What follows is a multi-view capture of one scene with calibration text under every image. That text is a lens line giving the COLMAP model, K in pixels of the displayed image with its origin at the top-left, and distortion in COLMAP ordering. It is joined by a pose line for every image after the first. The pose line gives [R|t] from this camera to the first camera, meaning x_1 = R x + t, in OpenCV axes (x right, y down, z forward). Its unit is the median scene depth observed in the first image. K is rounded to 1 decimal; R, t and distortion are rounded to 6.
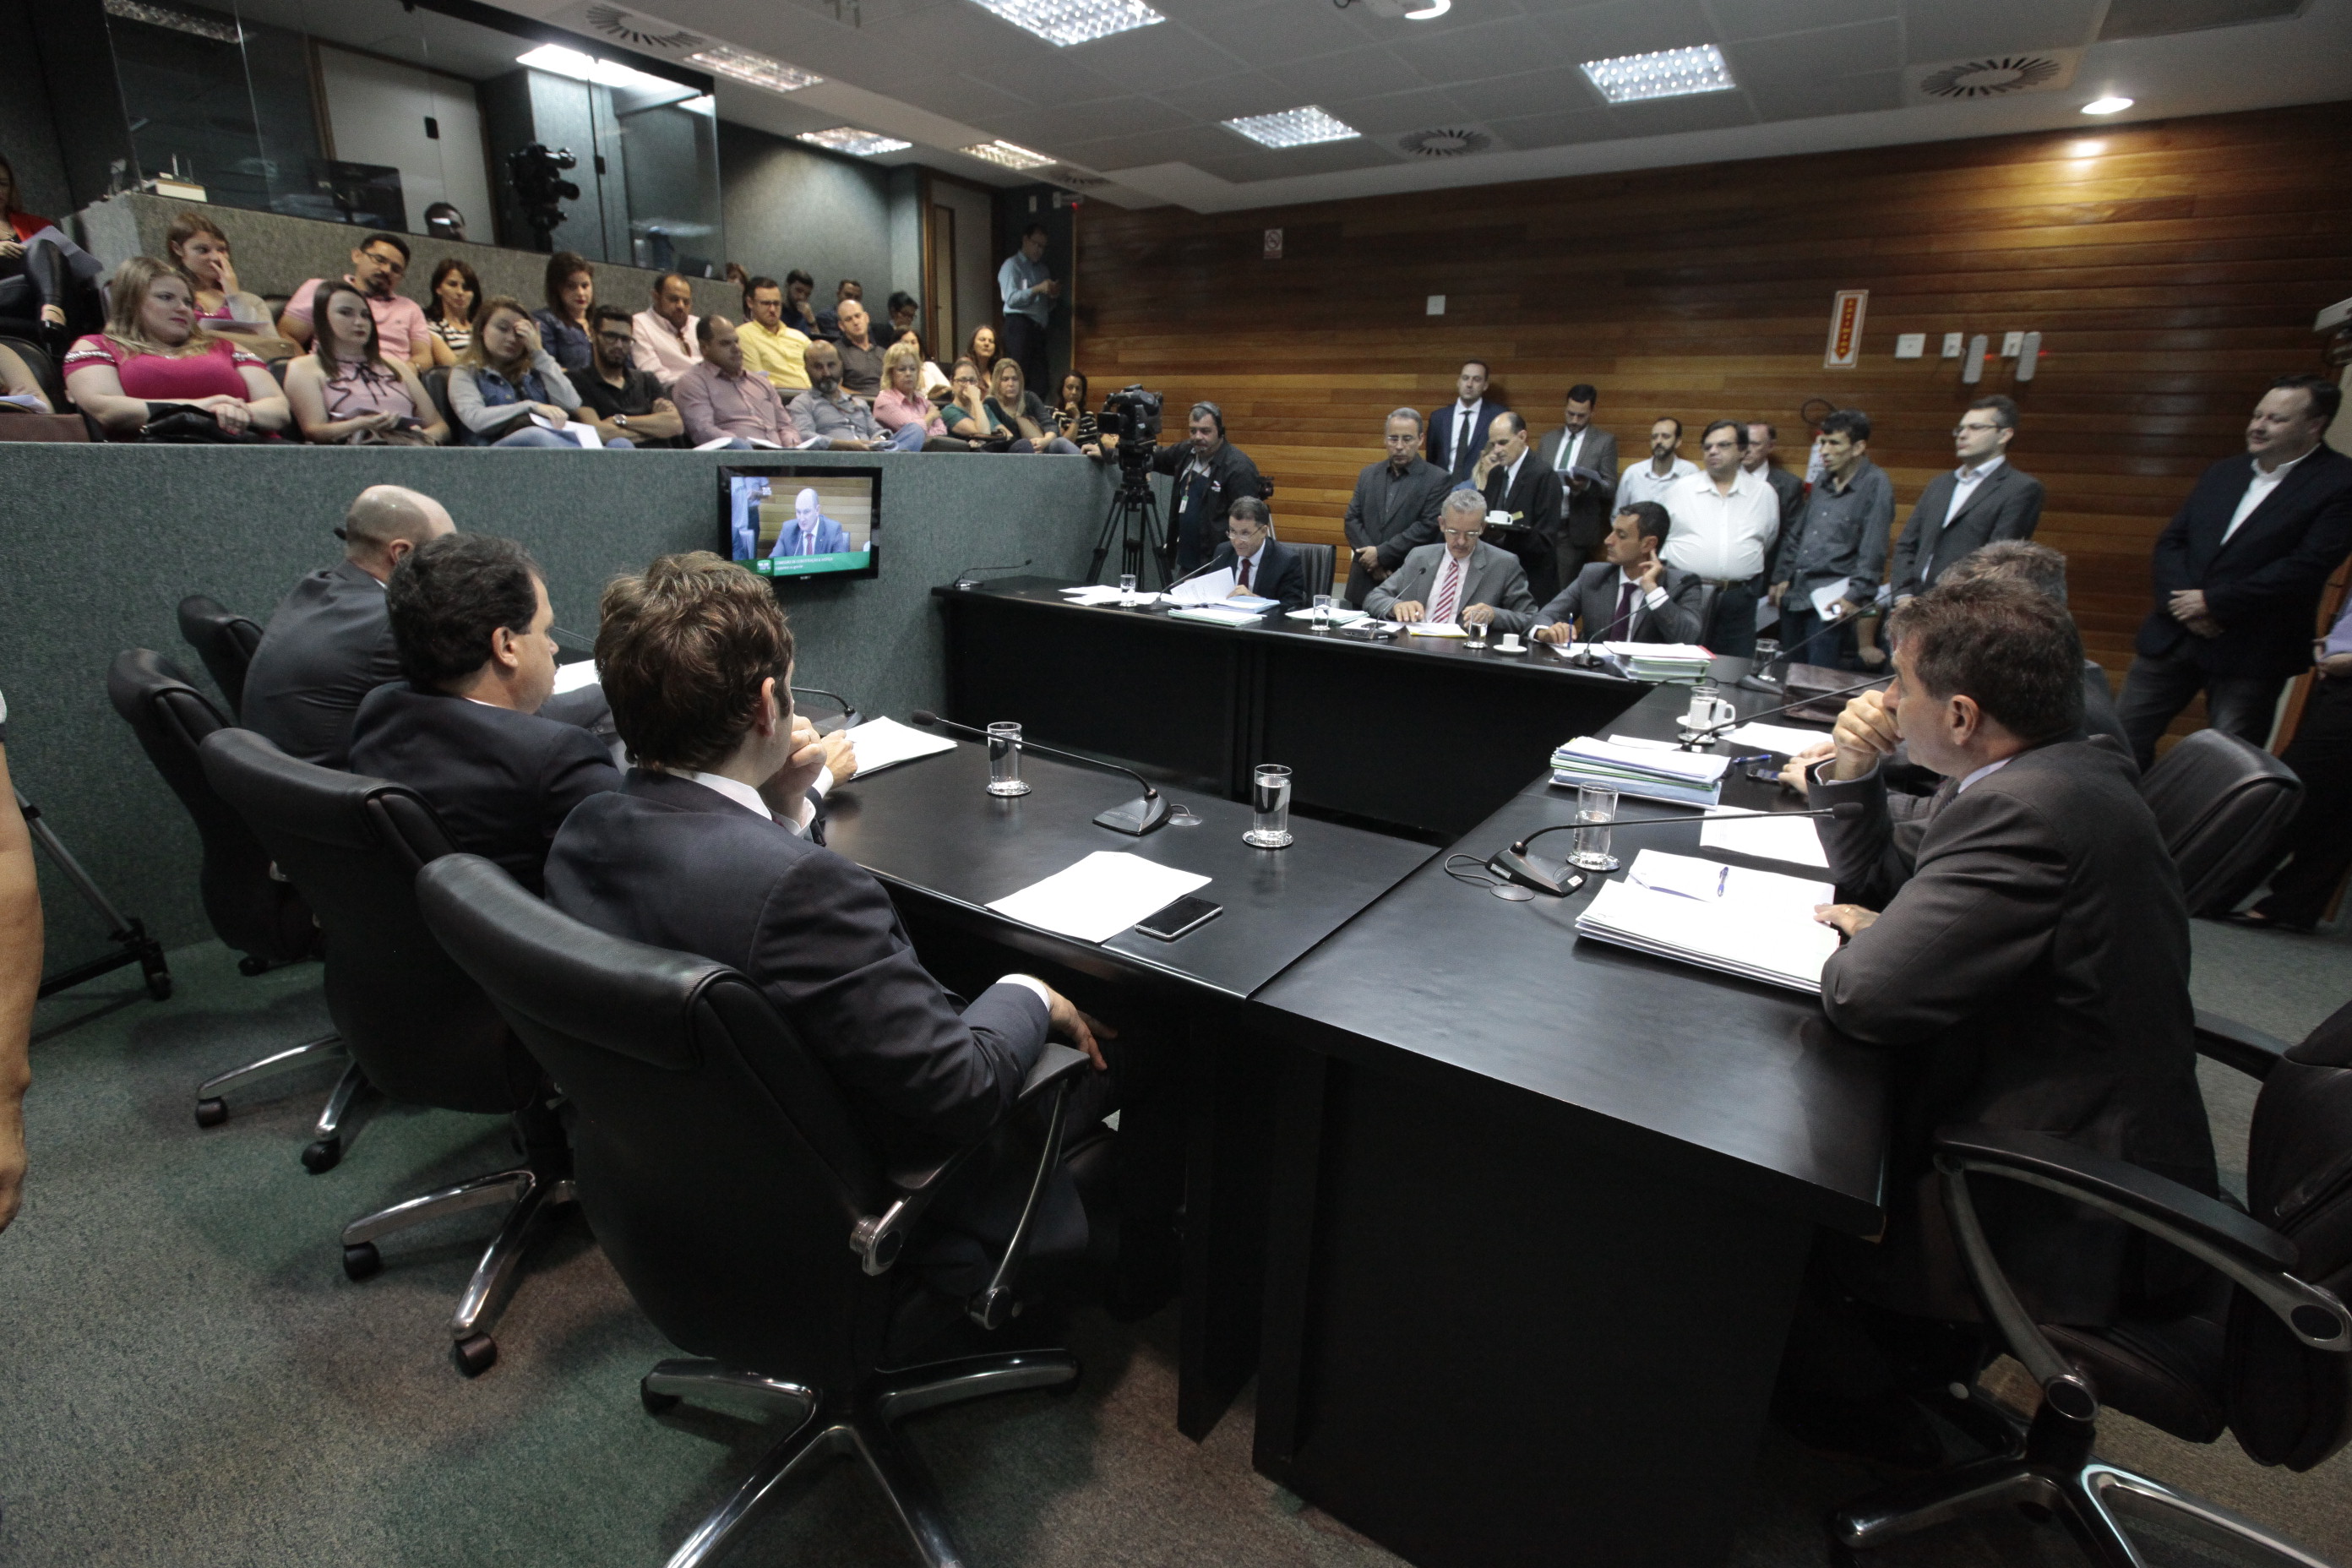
lens RADIAL K [[1078.0, 0, 1183.0], [0, 1078.0, 778.9], [0, 0, 1]] dist [-0.045471, 0.017640]
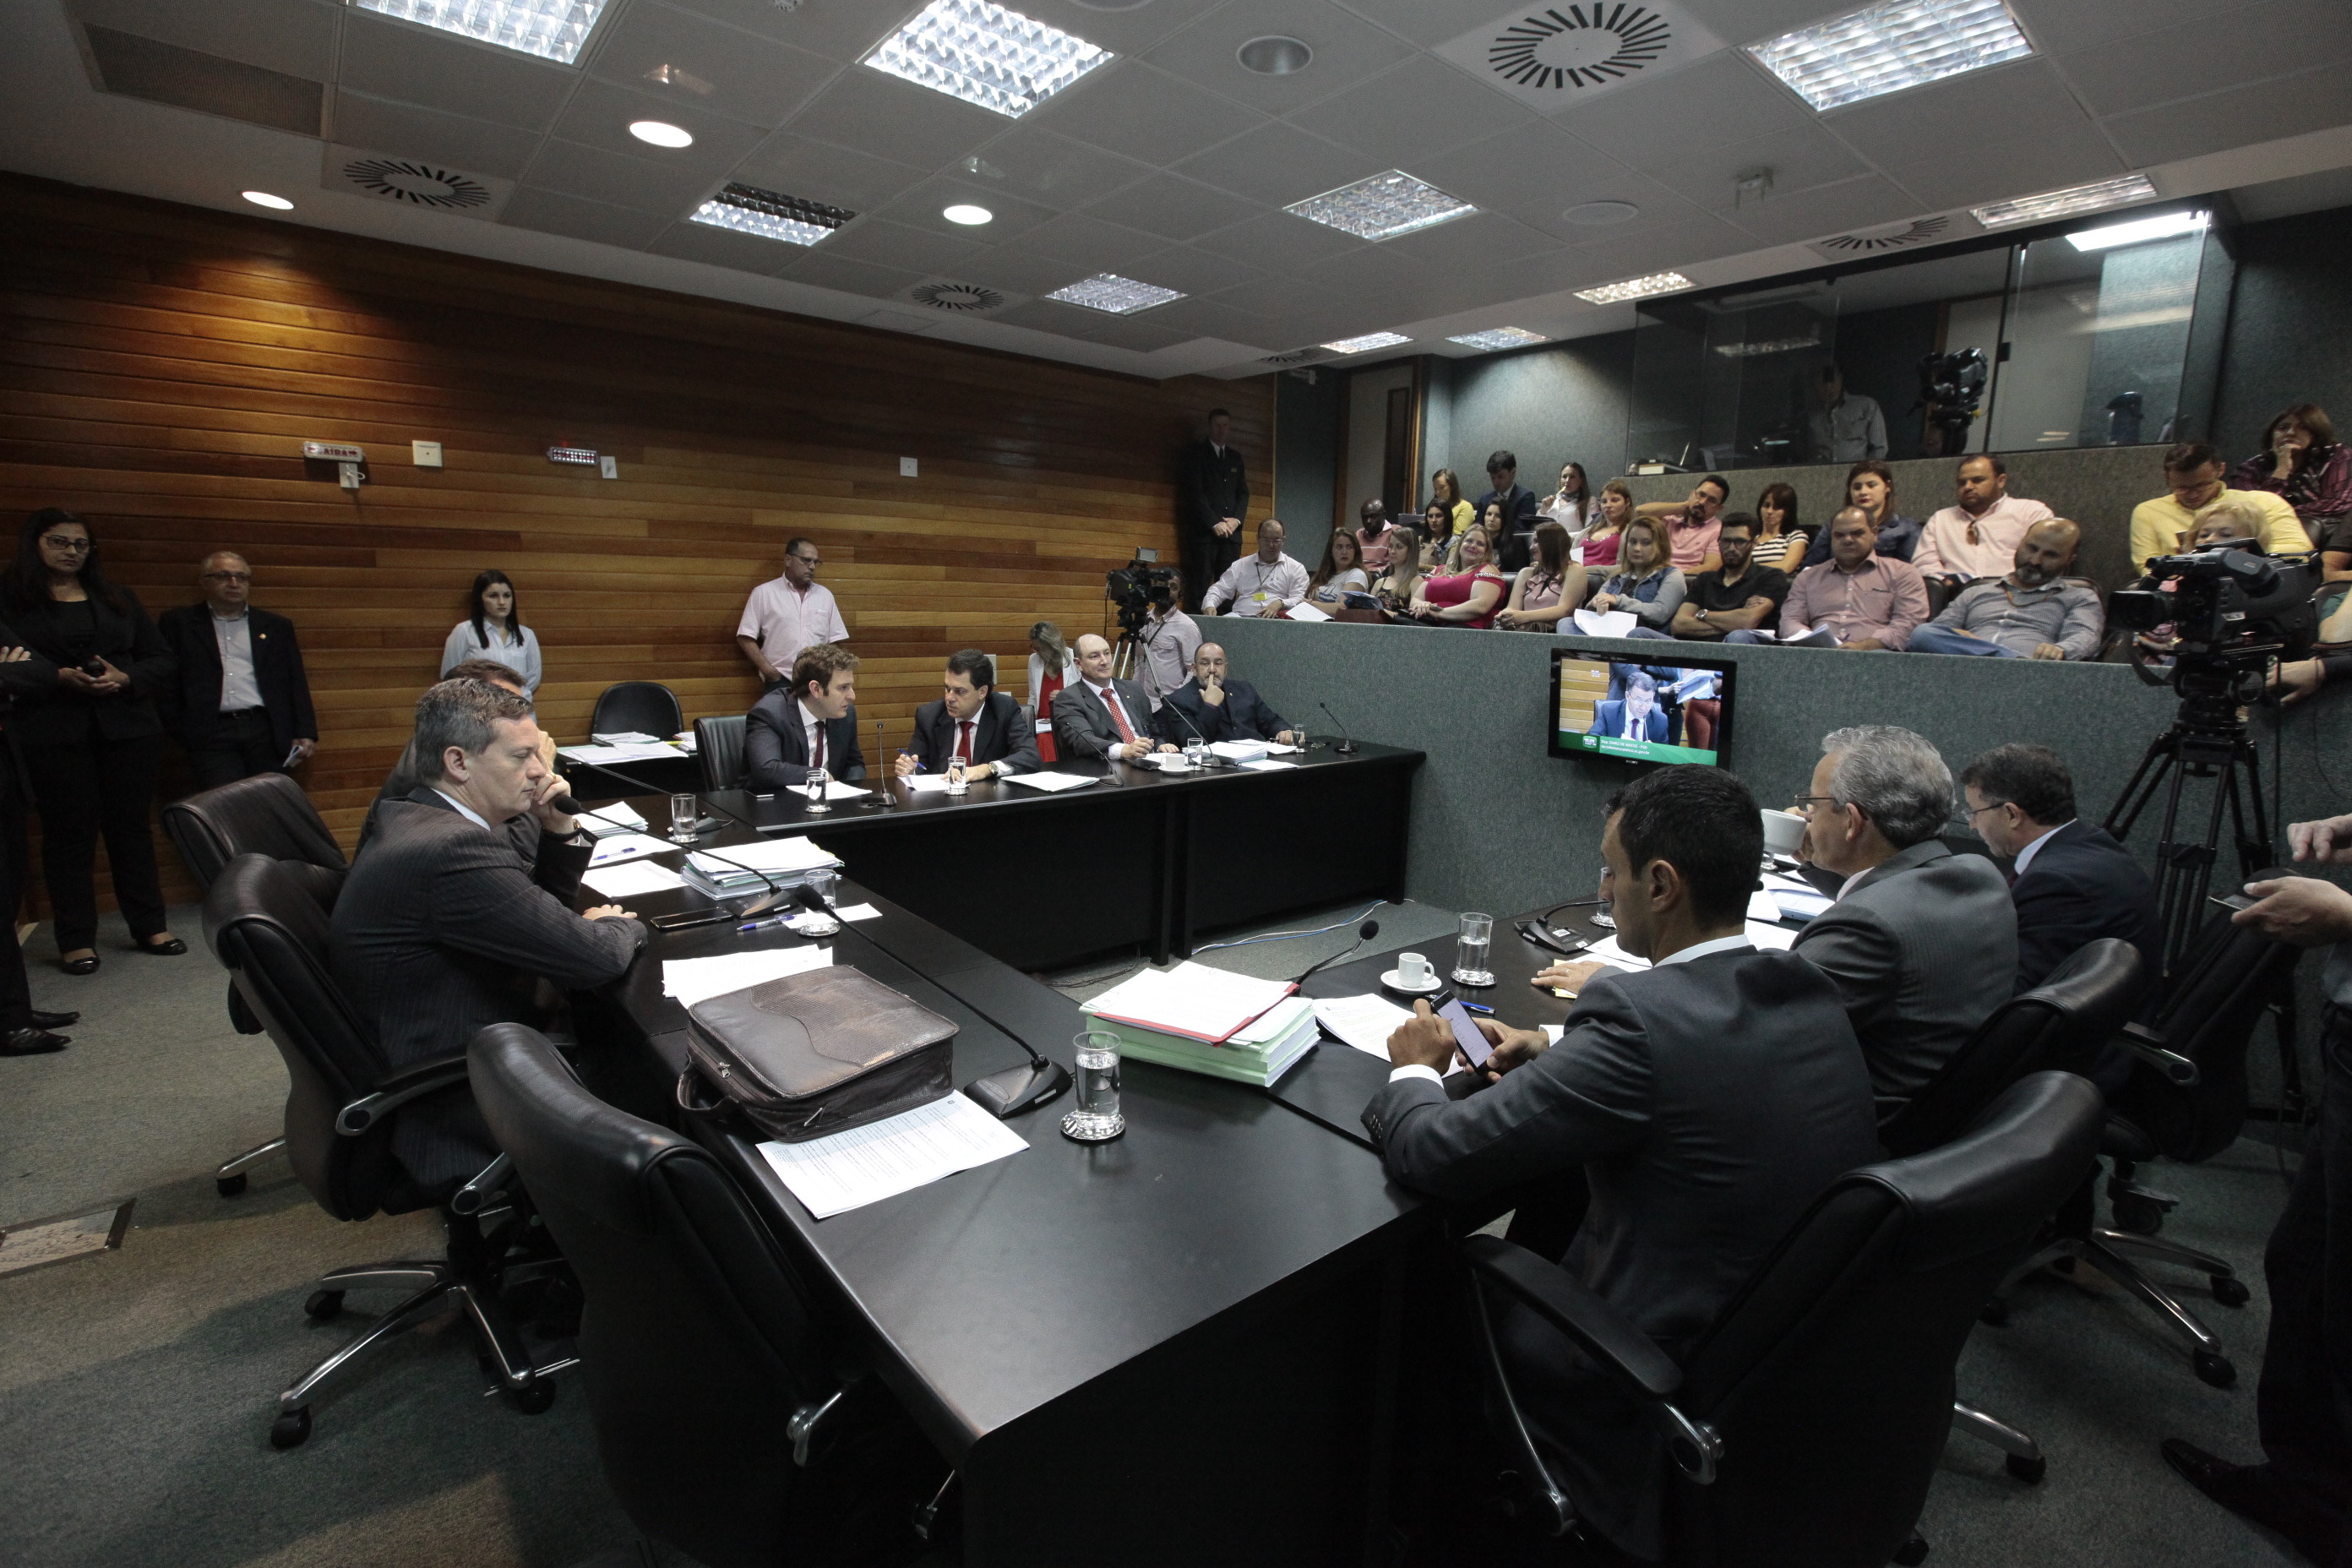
lens RADIAL K [[1090.0, 0, 1186.9], [0, 1090.0, 777.1], [0, 0, 1]] dist [-0.038014, 0.015896]
pose [[-0.275051, 0.123470, -0.953469, 0.627700], [-0.314160, 0.925738, 0.210506, -0.221703], [0.908653, 0.357442, -0.215836, 0.728961]]
